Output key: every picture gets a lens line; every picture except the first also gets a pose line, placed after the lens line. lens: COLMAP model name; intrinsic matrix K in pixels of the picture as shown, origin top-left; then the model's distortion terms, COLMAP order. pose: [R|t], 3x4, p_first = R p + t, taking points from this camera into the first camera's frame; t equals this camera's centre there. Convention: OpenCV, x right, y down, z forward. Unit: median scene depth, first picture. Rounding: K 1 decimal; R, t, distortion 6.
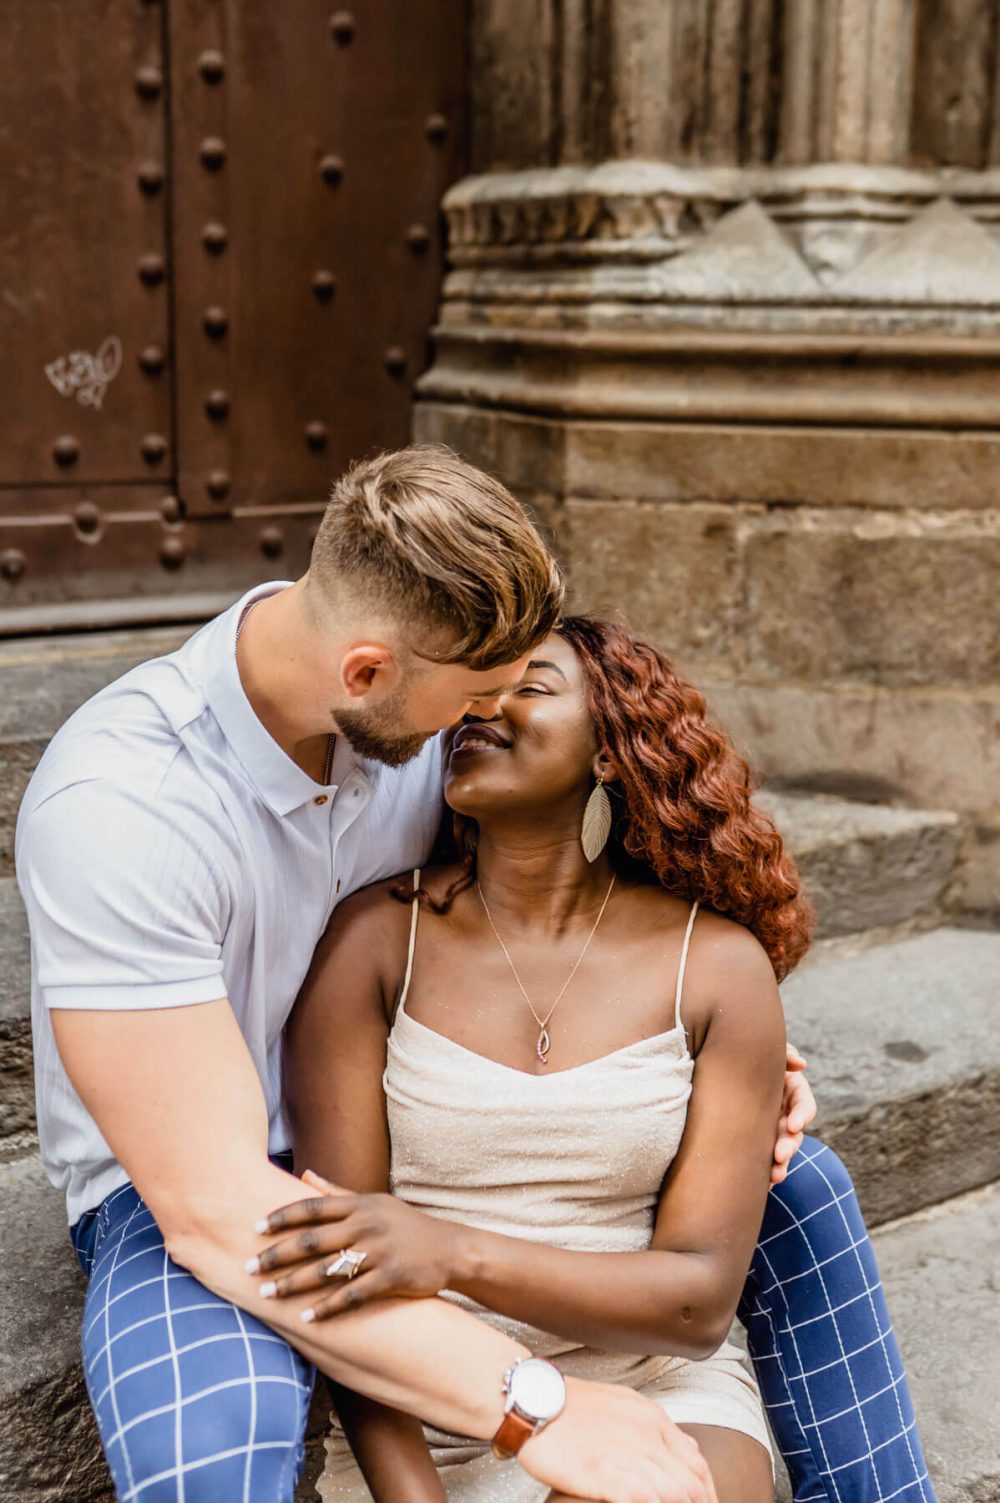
lens RADIAL K [[1678.8, 0, 526.8], [0, 1678.8, 646.1], [0, 0, 1]] dist [-0.008241, 0.015550]
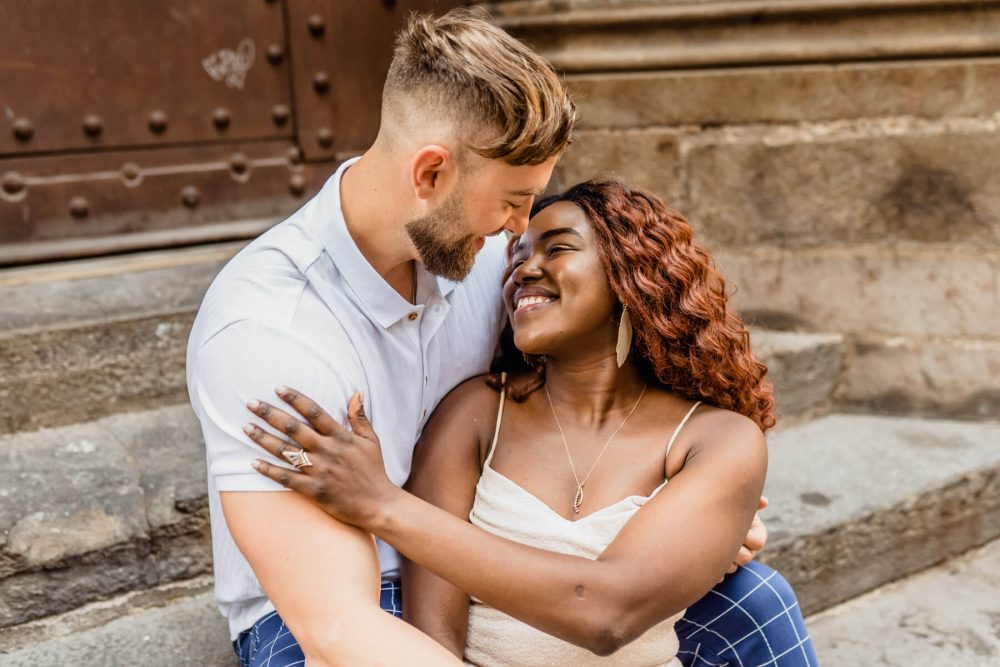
lens RADIAL K [[1016.8, 0, 478.1], [0, 1016.8, 336.1], [0, 0, 1]] dist [0.002736, -0.009865]
pose [[0.996847, -0.044495, -0.065705, 0.002237], [0.049093, 0.996331, 0.070108, 0.024142], [0.062345, -0.073113, 0.995373, 0.110454]]
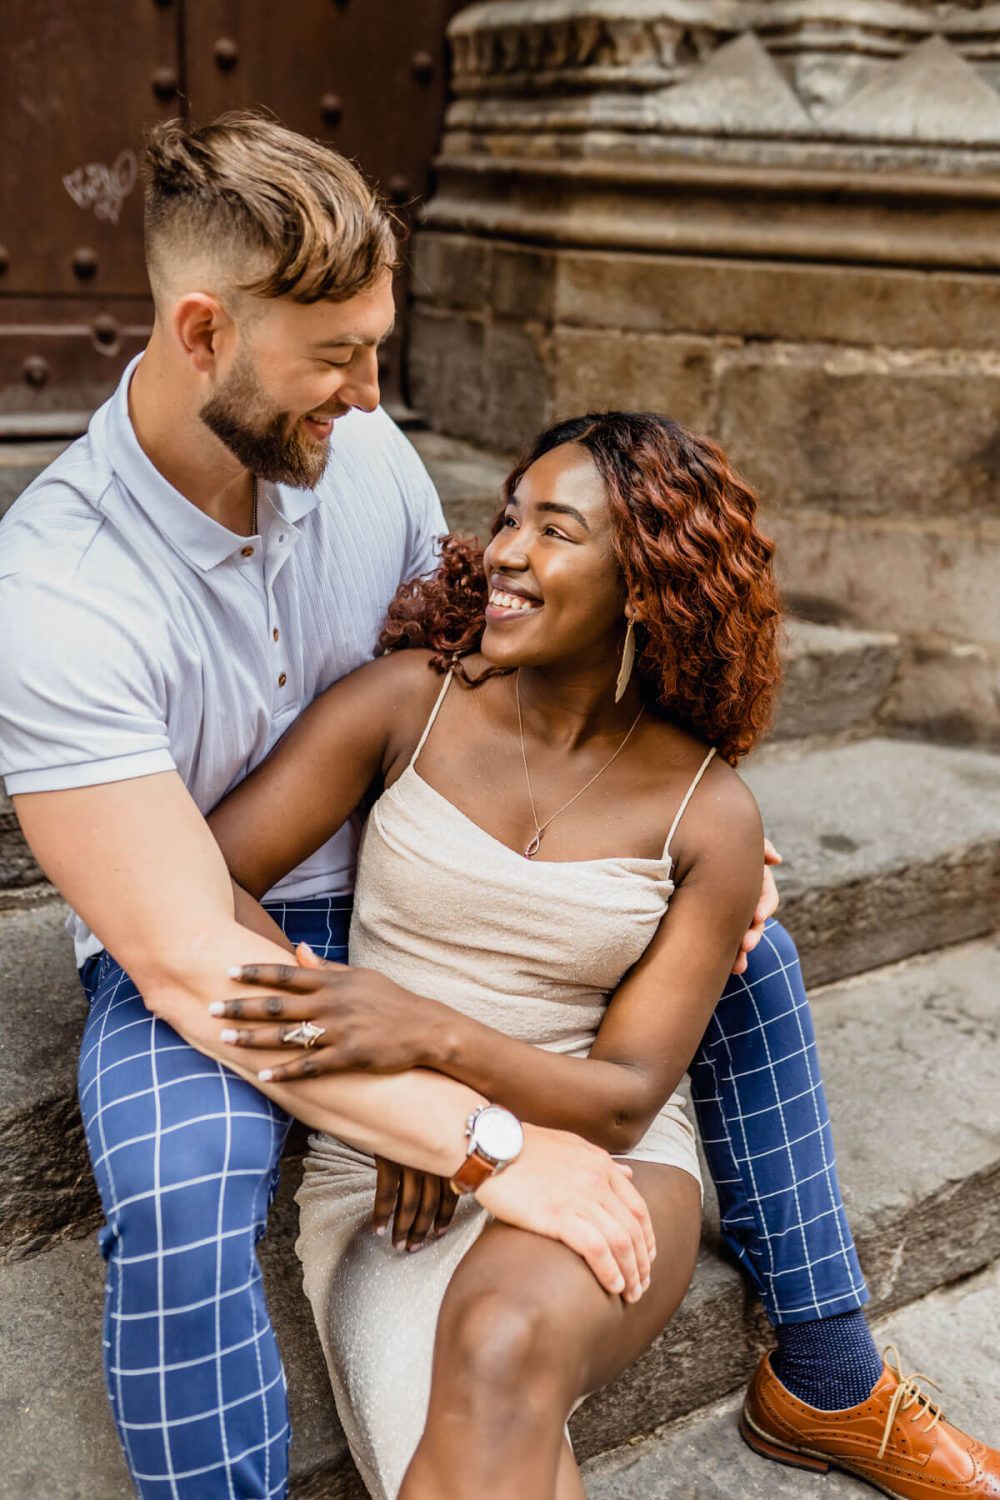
lens RADIAL K [[1430.0, 0, 502.0], [0, 1430.0, 755.4], [0, 0, 1]] dist [0.001266, -0.001916]
pose [[0.999311, 0.037101, -0.001392, 0.001116], [-0.036252, 0.983165, 0.179087, 0.018564], [0.008013, -0.178913, 0.983832, 0.062073]]
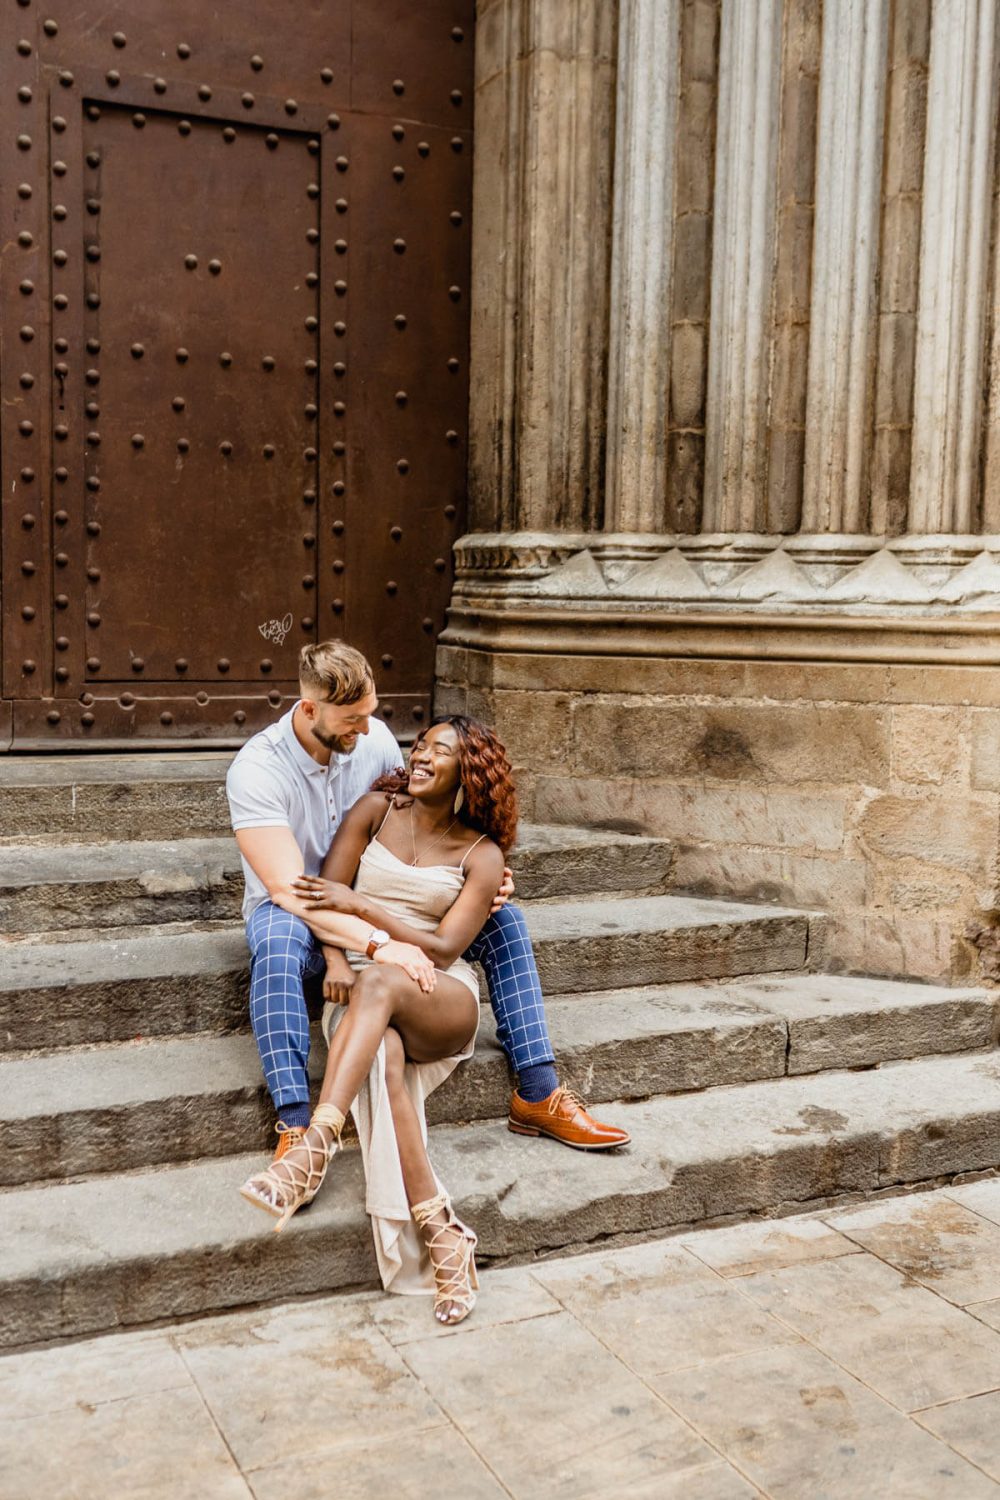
lens RADIAL K [[1501.9, 0, 492.6], [0, 1501.9, 781.3], [0, 0, 1]] dist [0.001767, -0.005897]
pose [[0.990294, 0.017632, -0.137863, 0.291934], [-0.026326, 0.997760, -0.061493, 0.148504], [0.136470, 0.064526, 0.988540, -0.886704]]
